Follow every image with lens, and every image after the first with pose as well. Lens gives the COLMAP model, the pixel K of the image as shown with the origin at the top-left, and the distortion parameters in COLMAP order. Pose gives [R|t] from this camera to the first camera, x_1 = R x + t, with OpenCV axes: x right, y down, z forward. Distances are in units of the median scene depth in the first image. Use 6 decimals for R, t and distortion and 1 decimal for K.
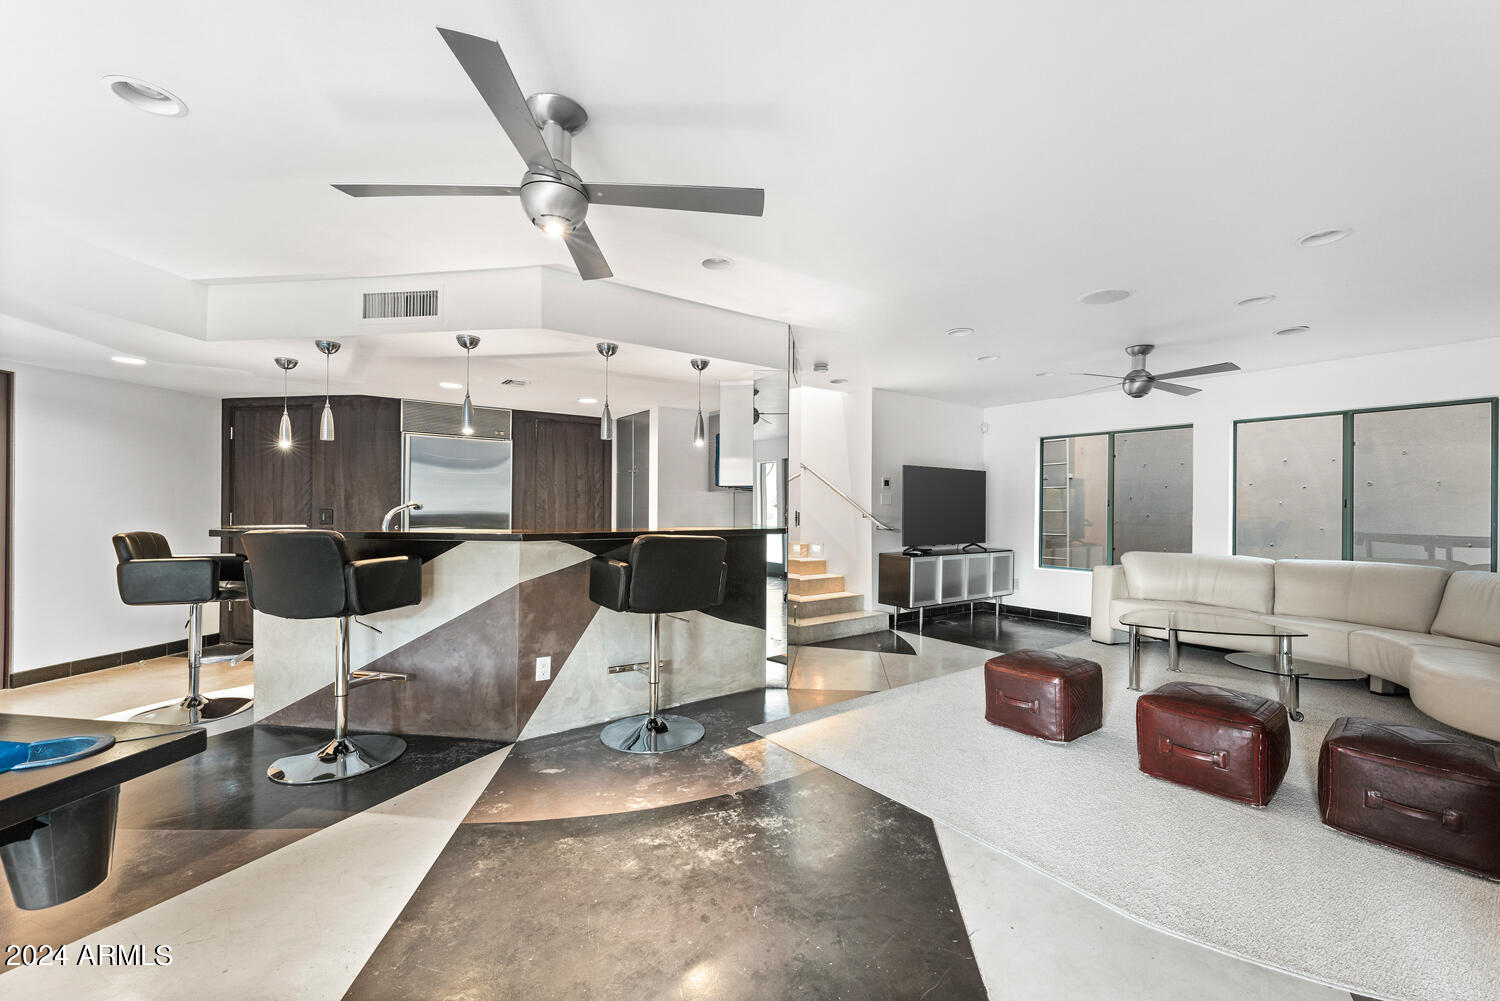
lens RADIAL K [[601.3, 0, 742.3], [0, 601.3, 509.2], [0, 0, 1]] dist [-0.000602, -0.000422]
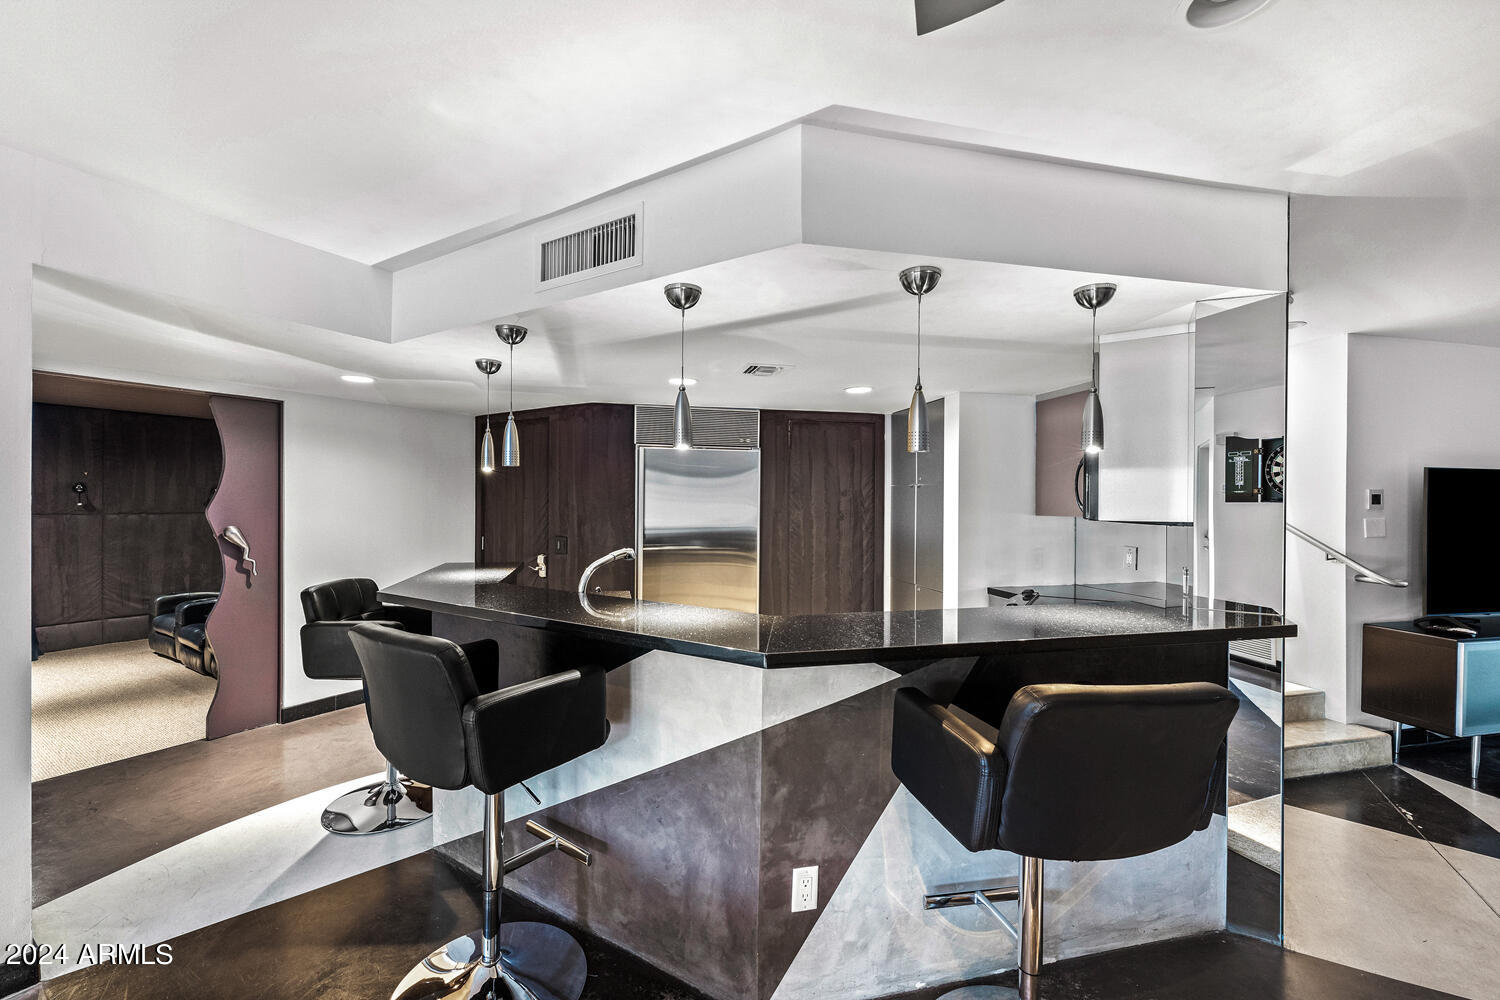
lens RADIAL K [[601.3, 0, 753.3], [0, 601.3, 506.7], [0, 0, 1]] dist [-0.000602, -0.000422]
pose [[0.926053, -0.000004, -0.377394, -0.159578], [0.001012, 0.999996, 0.002471, -0.068753], [0.377393, -0.002670, 0.926049, 0.454626]]
